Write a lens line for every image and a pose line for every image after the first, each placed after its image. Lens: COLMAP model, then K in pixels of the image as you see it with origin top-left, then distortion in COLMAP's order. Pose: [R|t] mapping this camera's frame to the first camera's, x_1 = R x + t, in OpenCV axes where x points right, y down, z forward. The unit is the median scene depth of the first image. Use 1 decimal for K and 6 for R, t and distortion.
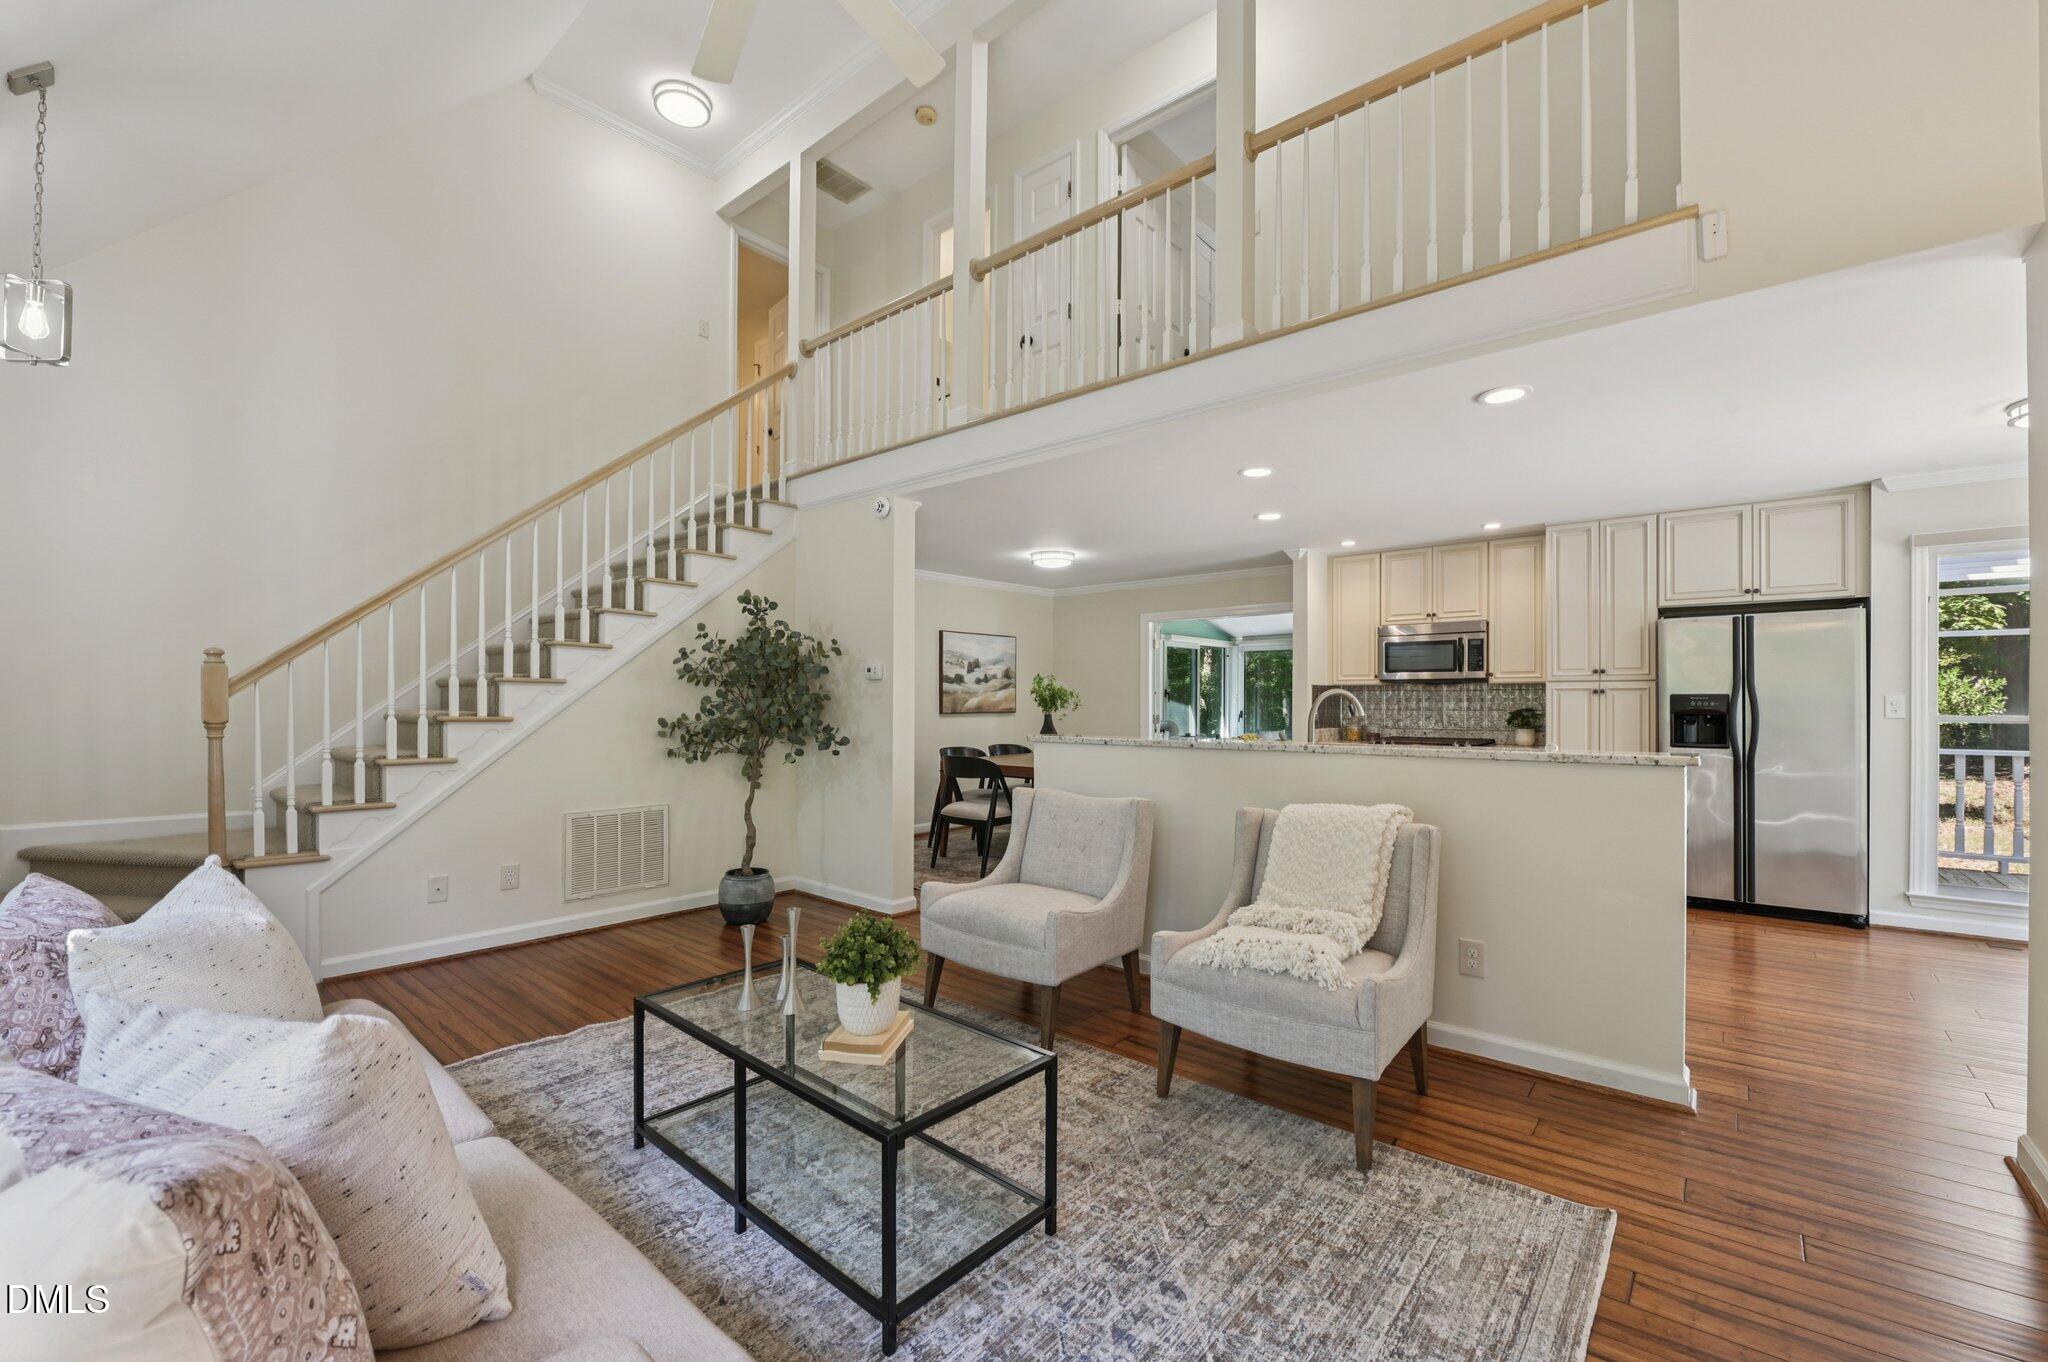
lens RADIAL K [[821.1, 0, 1050.7], [0, 821.1, 706.5], [0, 0, 1]] dist [-0.016905, -0.000583]
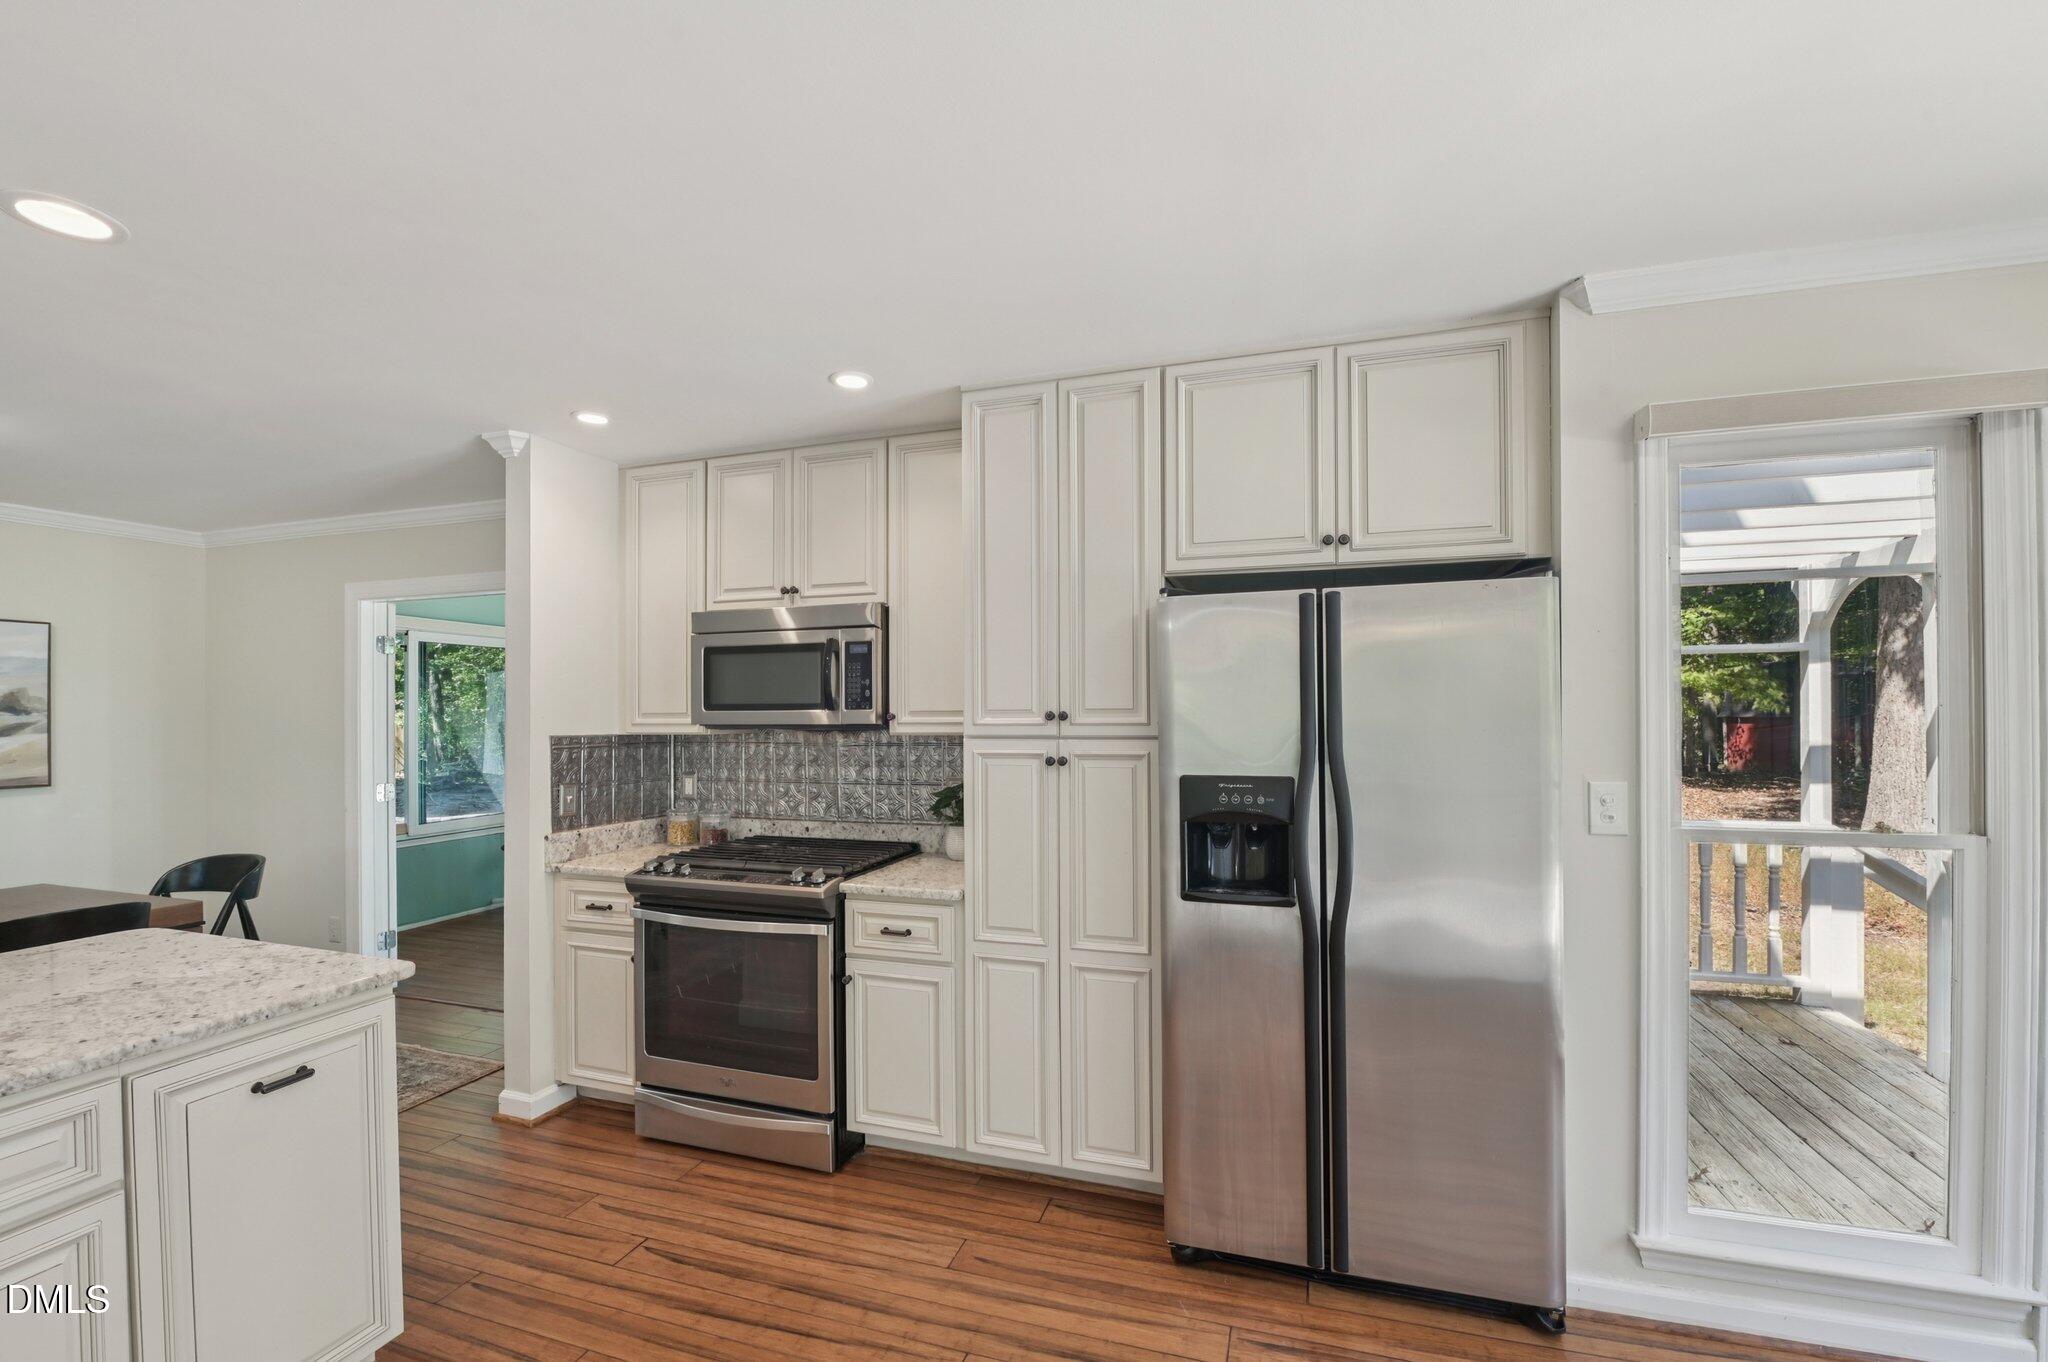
lens RADIAL K [[826.8, 0, 1056.7], [0, 826.8, 721.1], [0, 0, 1]] dist [-0.010914, -0.000651]
pose [[0.921092, -0.006281, 0.389293, 0.517945], [0.007031, 0.999975, -0.000503, -0.041688], [-0.389280, 0.003201, 0.921114, 0.607734]]
